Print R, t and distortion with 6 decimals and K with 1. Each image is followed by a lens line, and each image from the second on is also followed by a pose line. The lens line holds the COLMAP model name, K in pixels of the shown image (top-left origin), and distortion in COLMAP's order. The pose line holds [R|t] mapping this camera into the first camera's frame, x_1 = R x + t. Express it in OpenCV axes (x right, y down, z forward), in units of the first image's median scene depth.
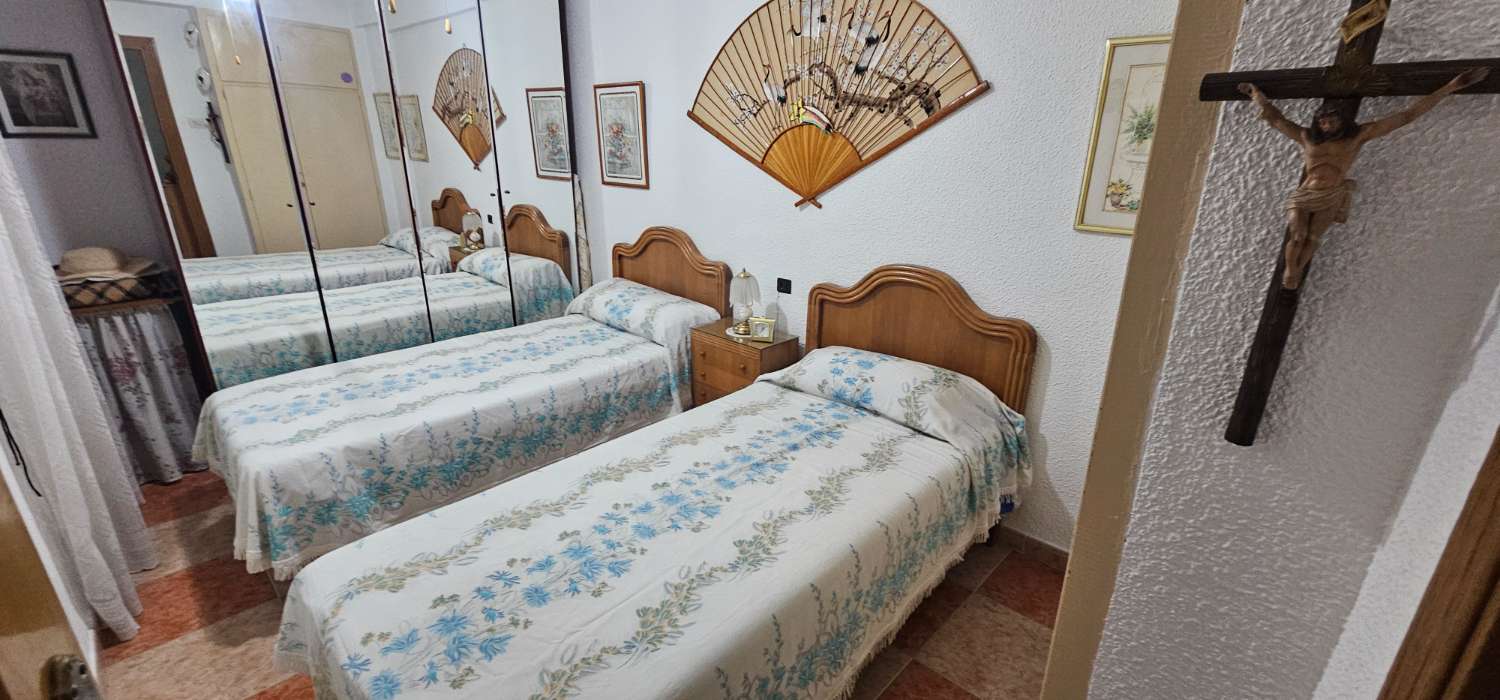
lens RADIAL K [[614.8, 0, 747.7], [0, 614.8, 345.8], [0, 0, 1]] dist [-0.000098, -0.000545]
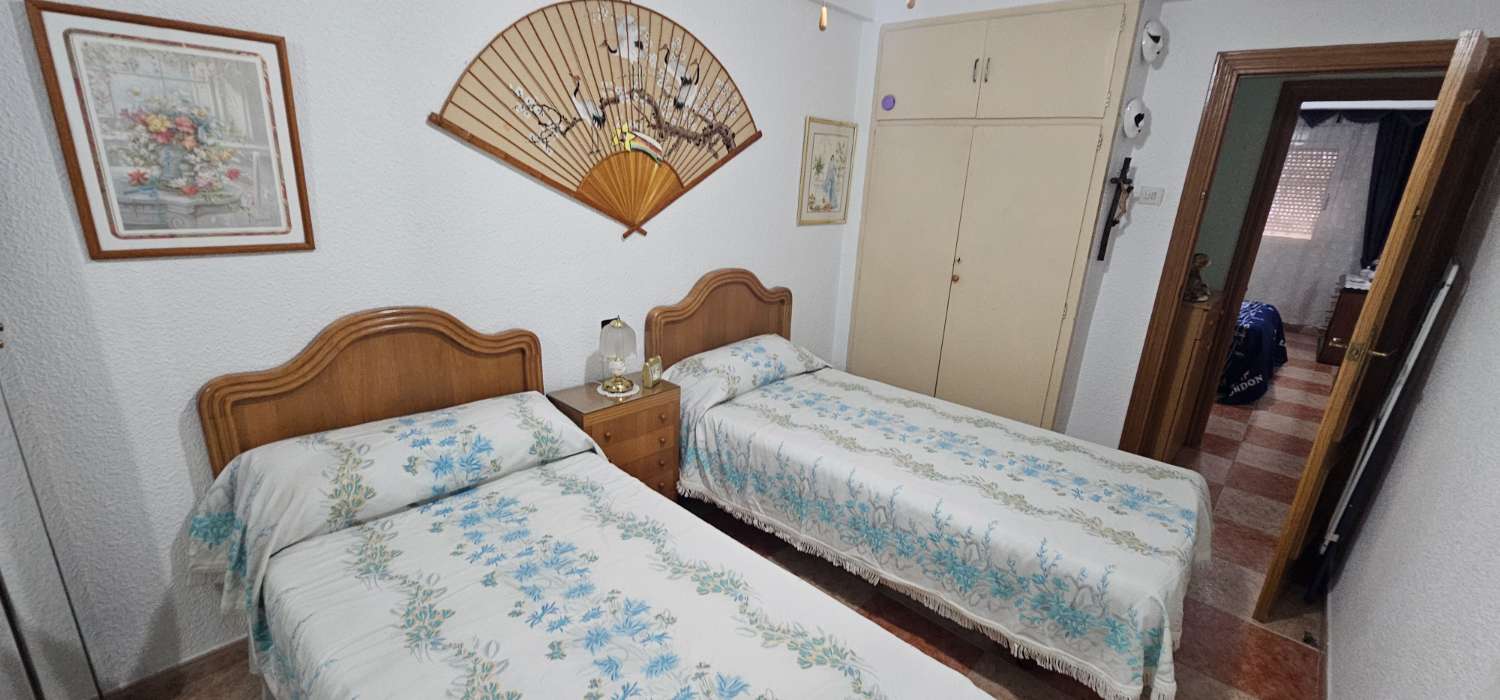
lens RADIAL K [[614.8, 0, 753.6], [0, 614.8, 343.9], [0, 0, 1]] dist [-0.000098, -0.000545]
pose [[-0.012338, -0.289012, 0.957246, -0.948103], [0.265319, 0.922058, 0.281808, -0.318517], [-0.964082, 0.257452, 0.065304, 0.878069]]
